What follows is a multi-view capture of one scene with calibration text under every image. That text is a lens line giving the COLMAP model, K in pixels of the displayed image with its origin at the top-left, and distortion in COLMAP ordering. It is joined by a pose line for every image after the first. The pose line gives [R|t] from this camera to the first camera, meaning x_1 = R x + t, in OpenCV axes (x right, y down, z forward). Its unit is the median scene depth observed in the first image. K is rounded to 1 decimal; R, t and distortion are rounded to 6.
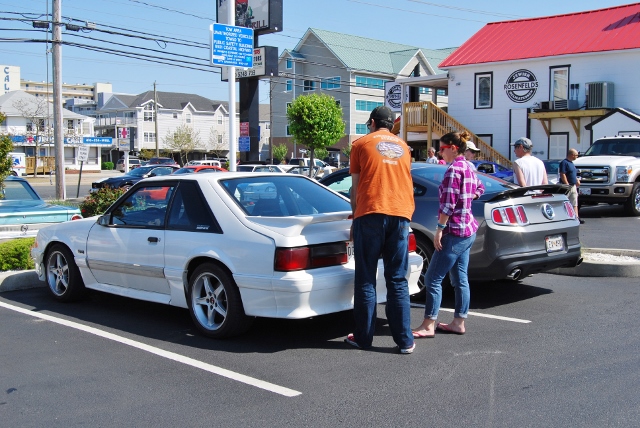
lens RADIAL K [[787.1, 0, 320.5], [0, 787.1, 214.9], [0, 0, 1]] dist [-0.062561, 0.000000]
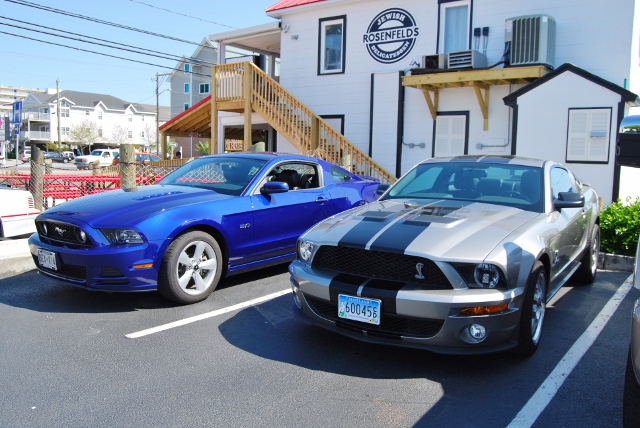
lens RADIAL K [[547.0, 0, 319.5], [0, 547.0, 212.7], [0, 0, 1]] dist [-0.054801, 0.002078]
pose [[0.990982, 0.009527, 0.133654, 0.147305], [-0.014002, 0.999371, 0.032580, -0.039819], [-0.133260, -0.034158, 0.990492, 0.586679]]
